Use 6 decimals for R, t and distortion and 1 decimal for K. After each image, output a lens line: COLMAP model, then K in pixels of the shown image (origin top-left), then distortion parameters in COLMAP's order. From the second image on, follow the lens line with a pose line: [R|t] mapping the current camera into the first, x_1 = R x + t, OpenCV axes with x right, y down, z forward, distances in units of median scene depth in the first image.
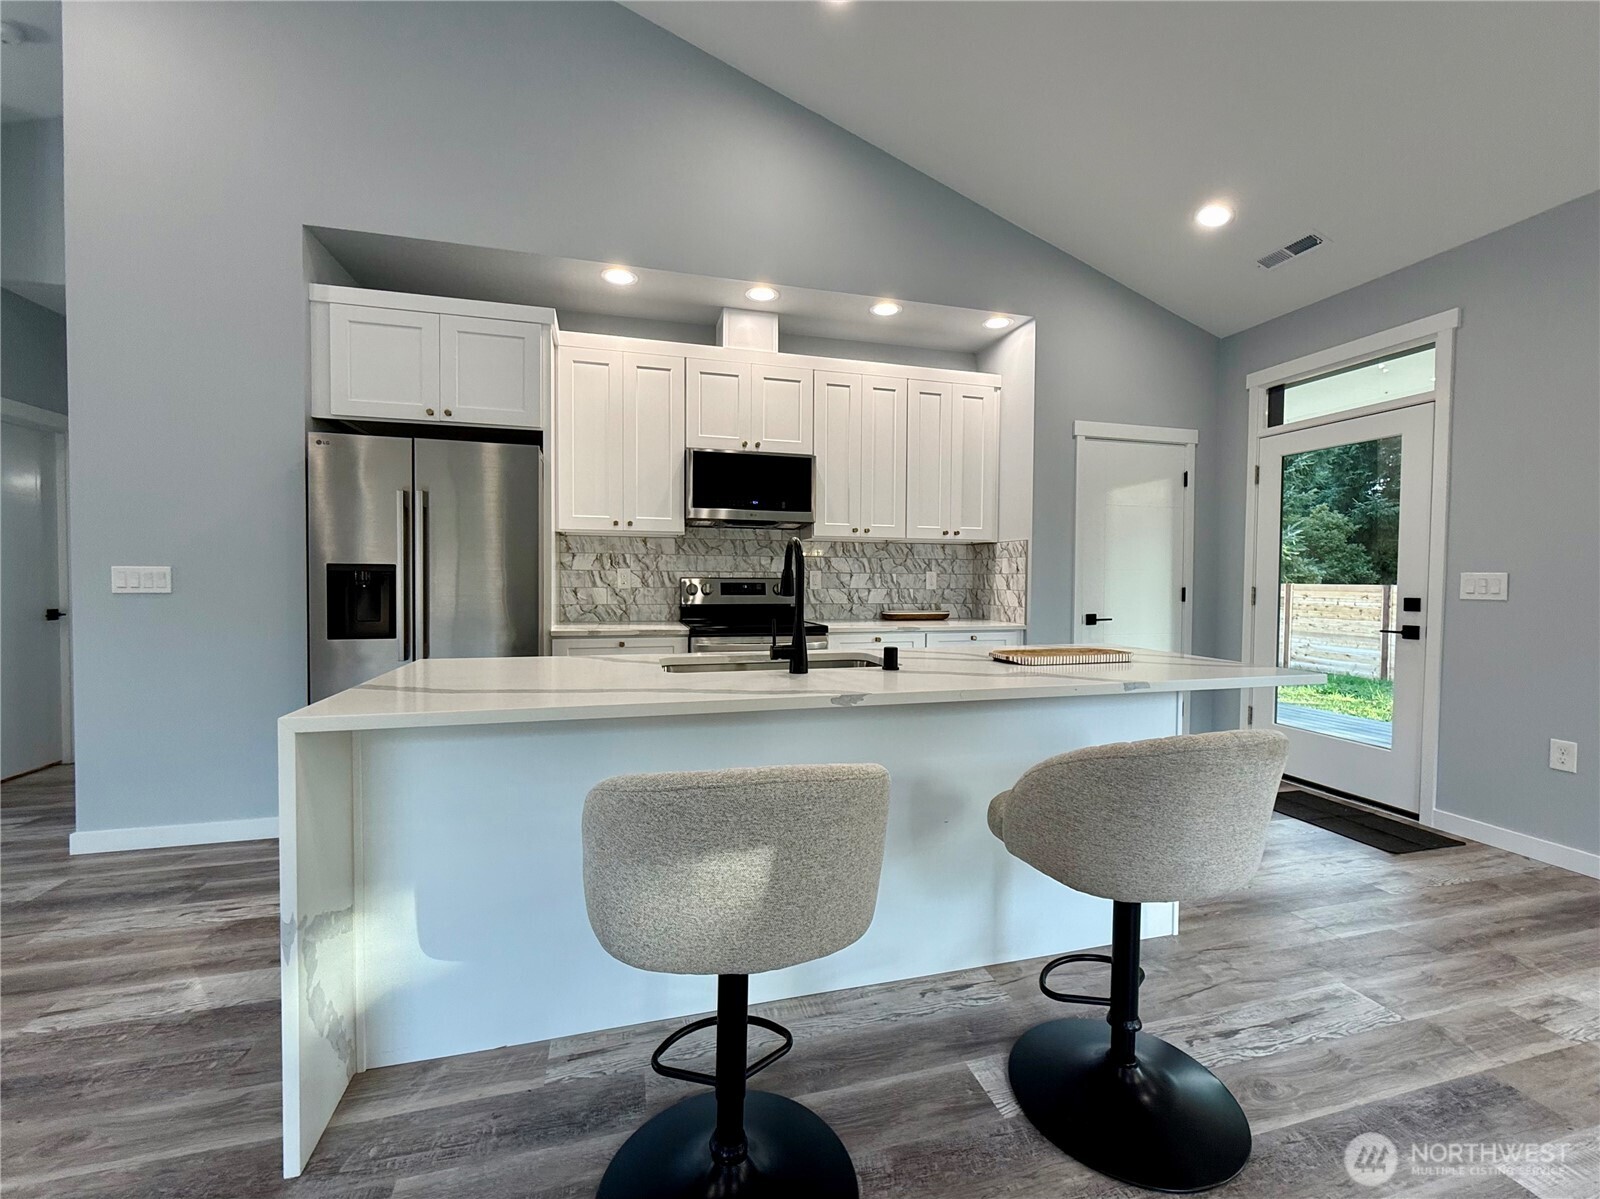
lens RADIAL K [[651.0, 0, 813.8], [0, 651.0, 594.3], [0, 0, 1]] dist [-0.001520, 0.000024]
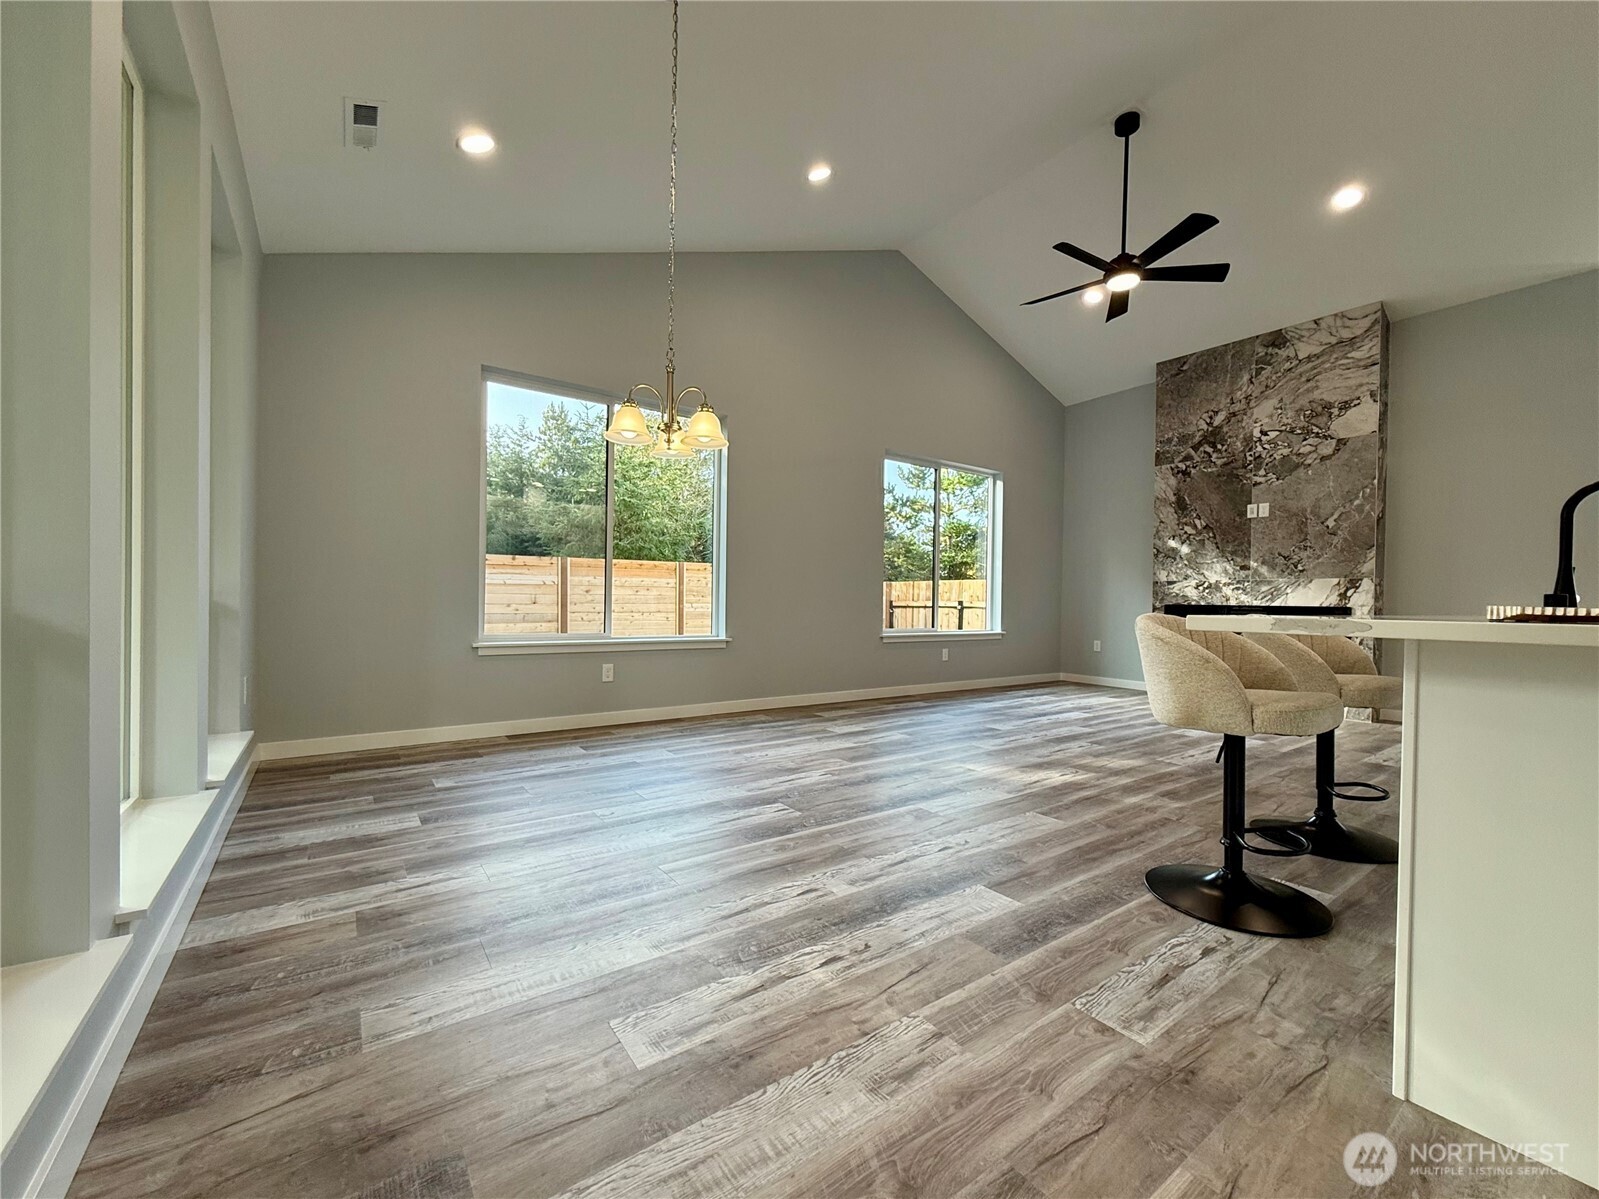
lens RADIAL K [[650.6, 0, 806.7], [0, 650.6, 607.2], [0, 0, 1]] dist [-0.001520, 0.000024]
pose [[-0.933378, -0.018787, -0.358403, 0.683745], [-0.031886, 0.999021, 0.030671, 0.053324], [0.357476, 0.040055, -0.933063, 0.728337]]
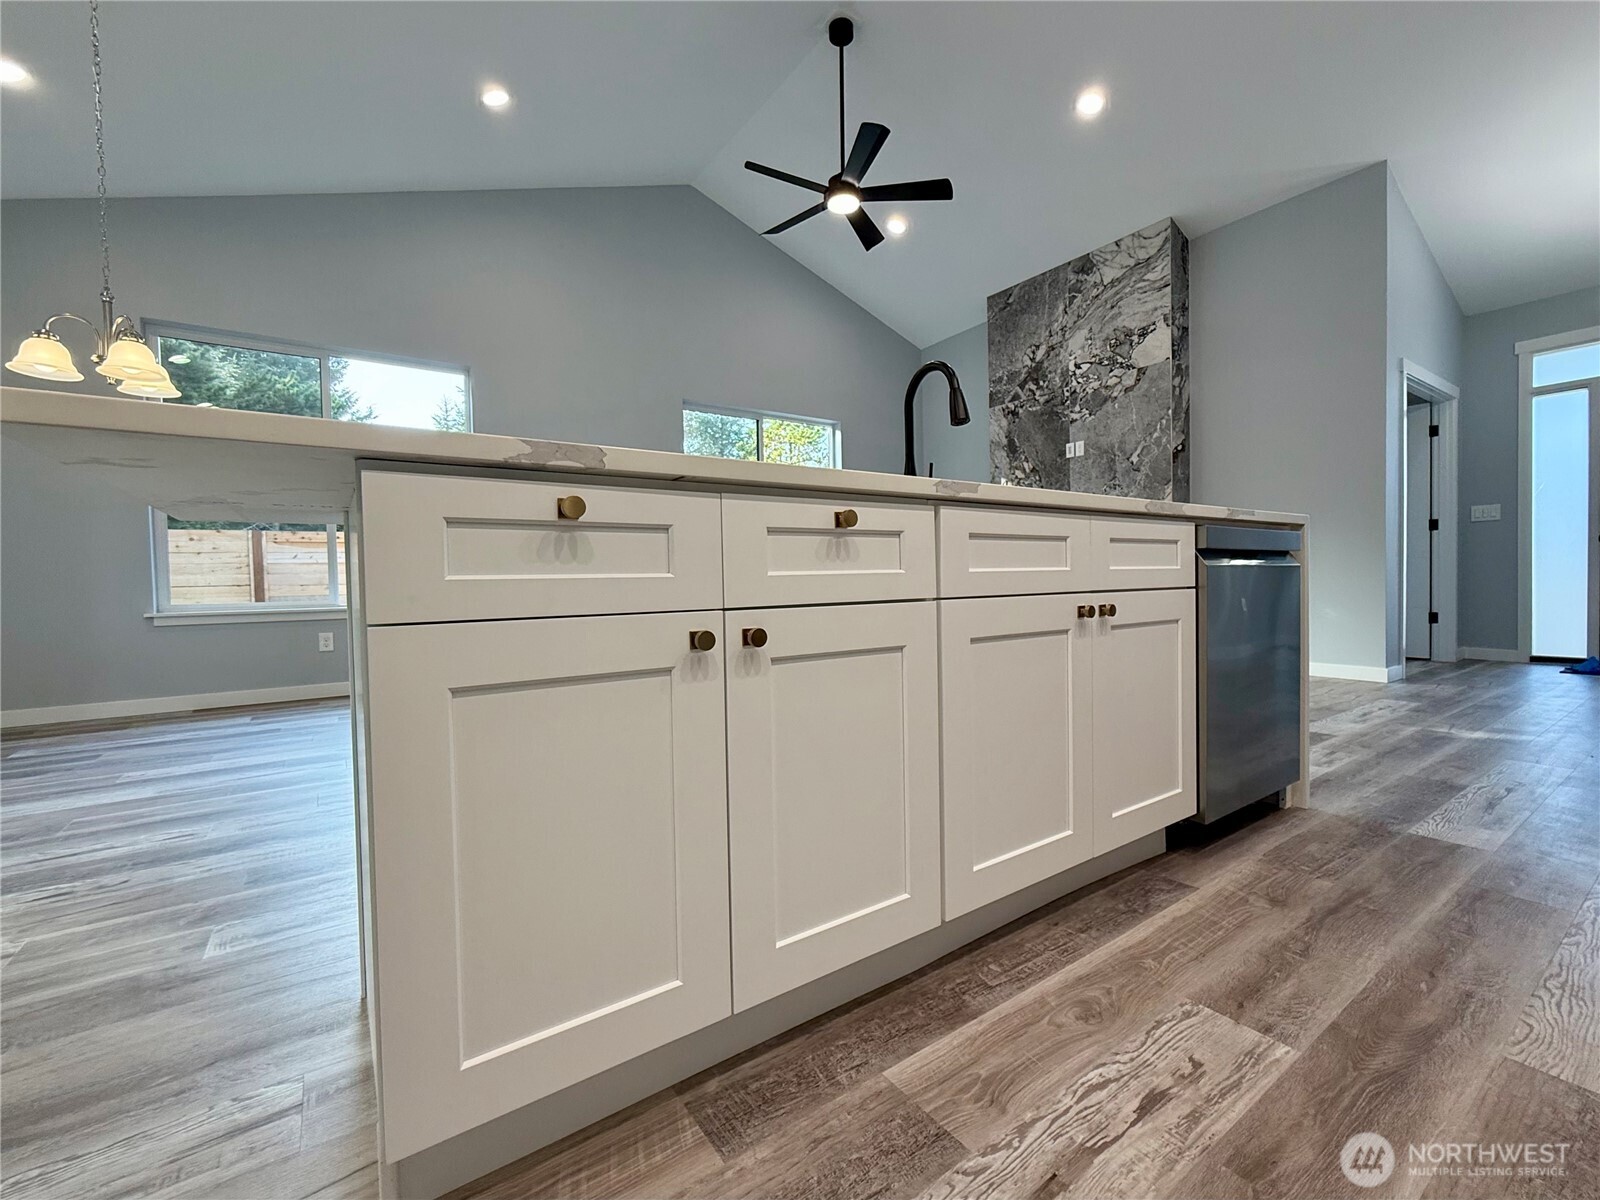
lens RADIAL K [[695.0, 0, 805.3], [0, 695.0, 591.8], [0, 0, 1]] dist [0.001533, 0.000288]
pose [[-0.934218, 0.016779, -0.356309, 0.259023], [0.002991, 0.999226, 0.039214, 0.089839], [0.356691, 0.035569, -0.933545, 0.897002]]
